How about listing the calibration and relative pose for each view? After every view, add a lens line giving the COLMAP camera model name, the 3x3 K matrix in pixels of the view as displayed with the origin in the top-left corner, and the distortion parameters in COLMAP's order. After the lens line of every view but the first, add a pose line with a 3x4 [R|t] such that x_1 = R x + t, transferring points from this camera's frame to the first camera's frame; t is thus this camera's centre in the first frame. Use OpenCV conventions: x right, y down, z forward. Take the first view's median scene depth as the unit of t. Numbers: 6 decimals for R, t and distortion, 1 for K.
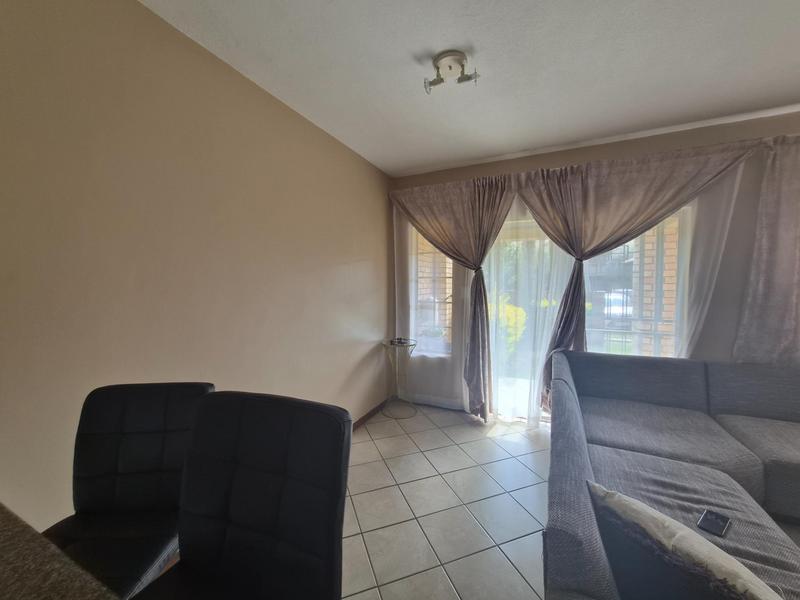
lens RADIAL K [[314.4, 0, 399.3], [0, 314.4, 295.9], [0, 0, 1]] dist [-0.001126, 0.000046]
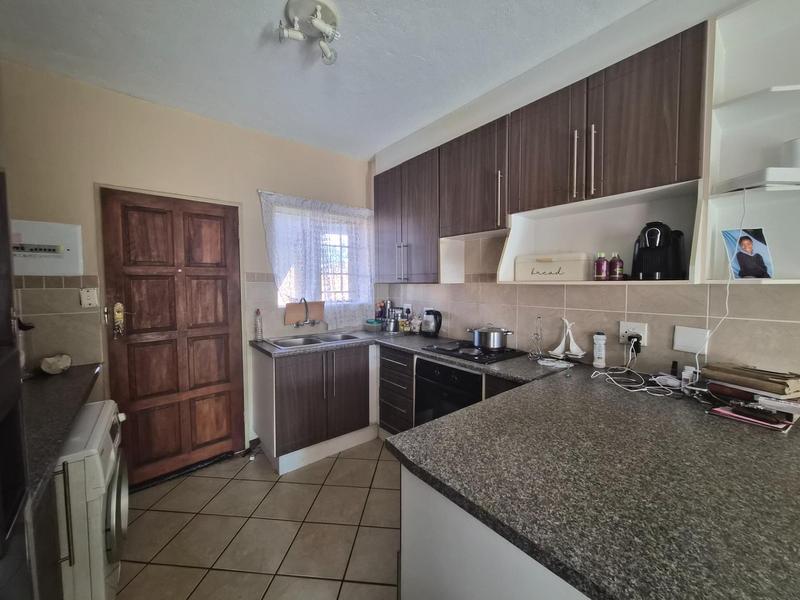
lens RADIAL K [[314.4, 0, 399.3], [0, 314.4, 295.9], [0, 0, 1]] dist [-0.001126, 0.000046]
pose [[-0.430752, 0.045911, -0.901302, 1.188109], [-0.026122, 0.997652, 0.063303, -0.088051], [0.902092, 0.050812, -0.428542, 2.233159]]
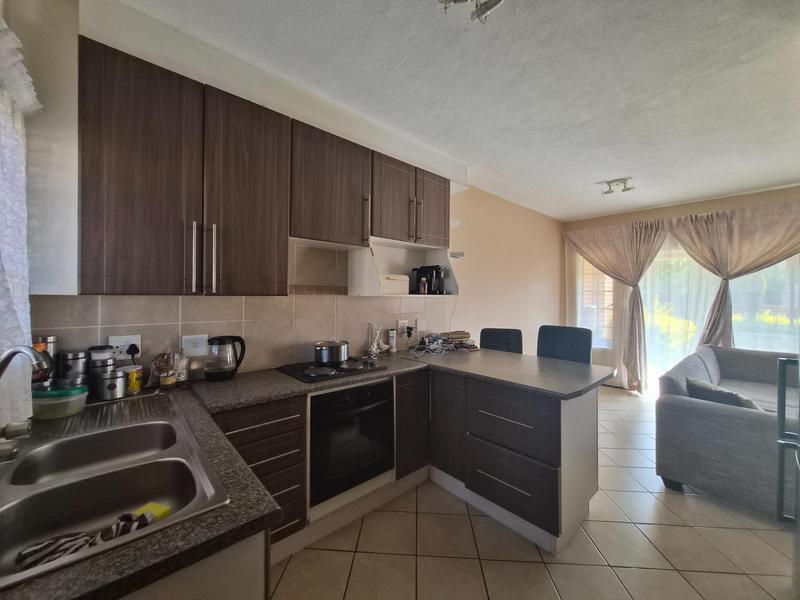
lens RADIAL K [[314.4, 0, 399.3], [0, 314.4, 295.9], [0, 0, 1]] dist [-0.001126, 0.000046]
pose [[0.918894, 0.011691, -0.394332, -0.175216], [-0.024837, 0.999292, -0.028251, 0.027904], [0.393723, 0.035754, 0.918534, -0.745895]]
